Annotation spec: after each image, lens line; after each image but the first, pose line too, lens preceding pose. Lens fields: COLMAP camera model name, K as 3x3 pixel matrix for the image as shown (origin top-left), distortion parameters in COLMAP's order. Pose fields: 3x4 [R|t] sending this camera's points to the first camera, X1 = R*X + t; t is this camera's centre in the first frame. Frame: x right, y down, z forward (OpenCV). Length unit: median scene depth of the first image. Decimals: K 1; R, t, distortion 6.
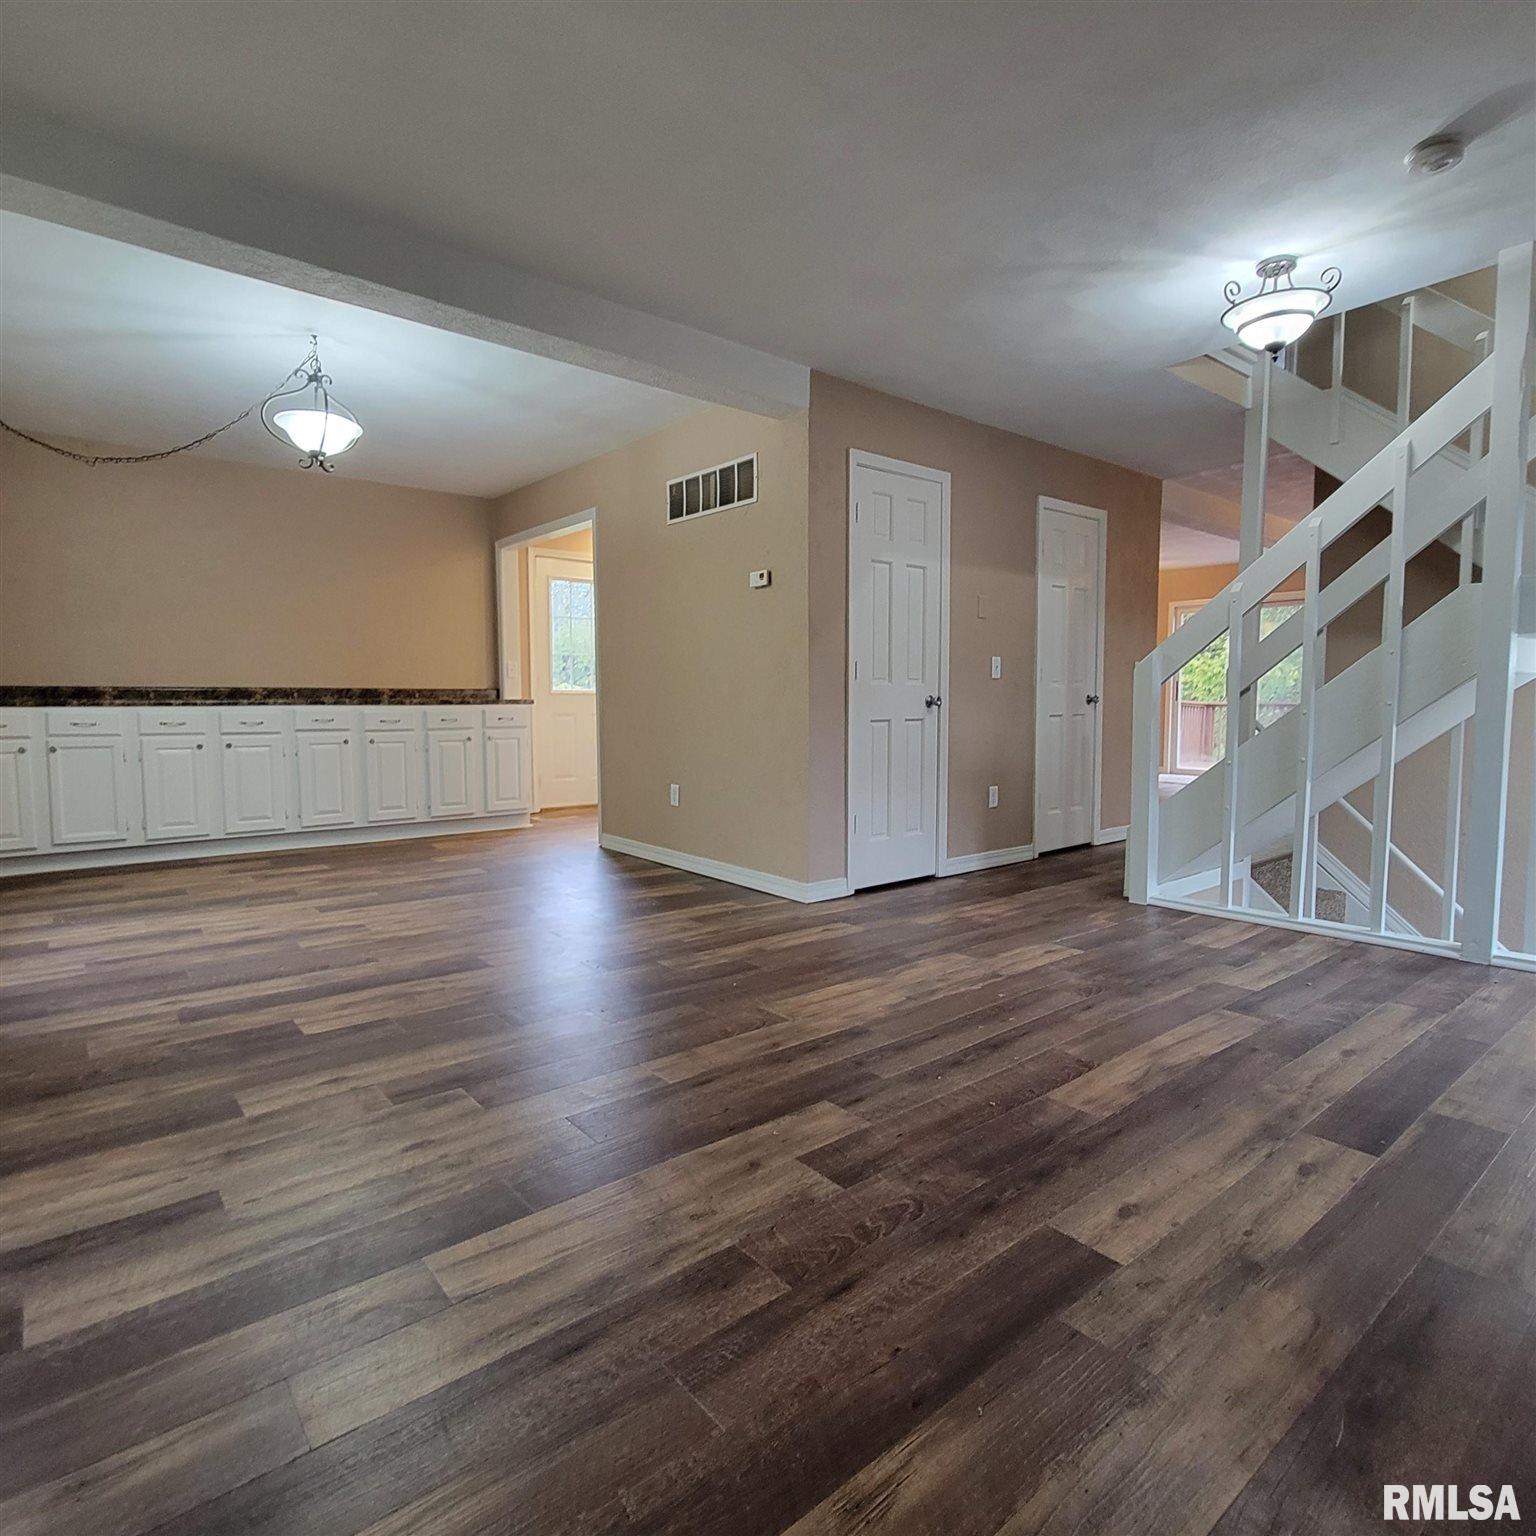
lens RADIAL K [[886.7, 0, 772.3], [0, 886.7, 765.3], [0, 0, 1]] dist [-0.001561, 0.000412]
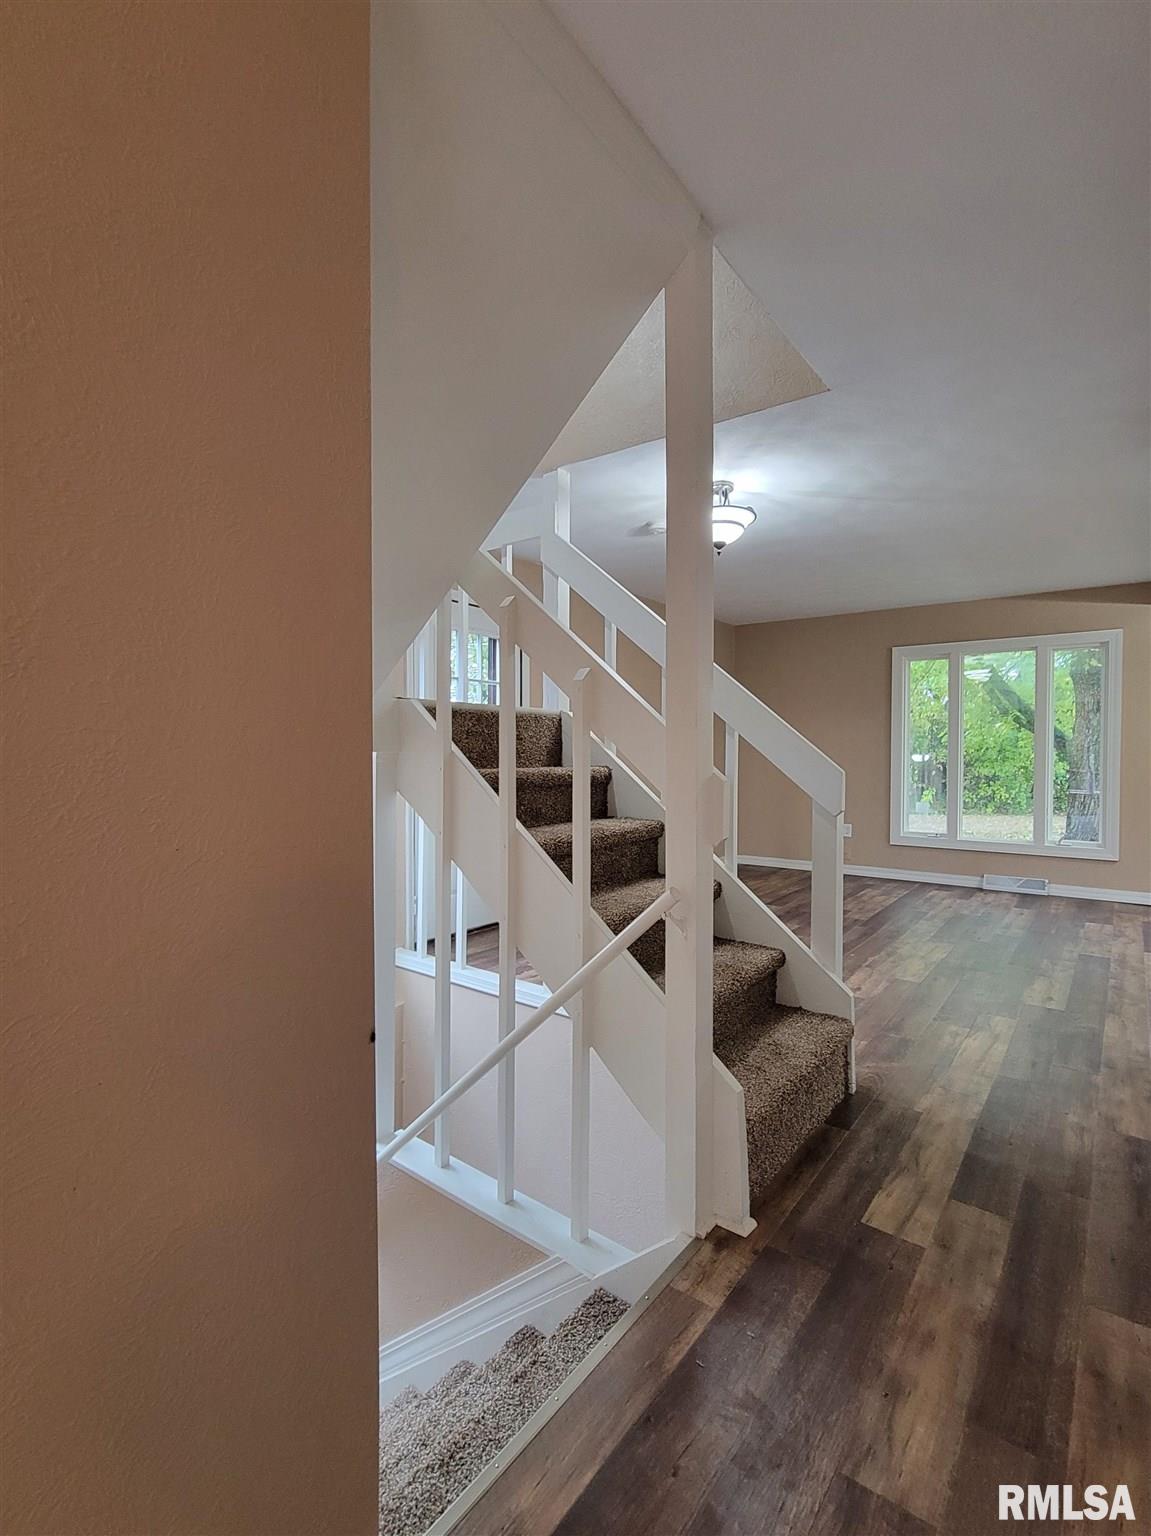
lens RADIAL K [[728.8, 0, 580.3], [0, 728.8, 760.7], [0, 0, 1]] dist [-0.000274, 0.000618]
pose [[-0.973034, 0.002883, -0.230646, 1.058489], [-0.016661, 0.996432, 0.082743, -0.232241], [0.230061, 0.084355, -0.969513, 2.117913]]
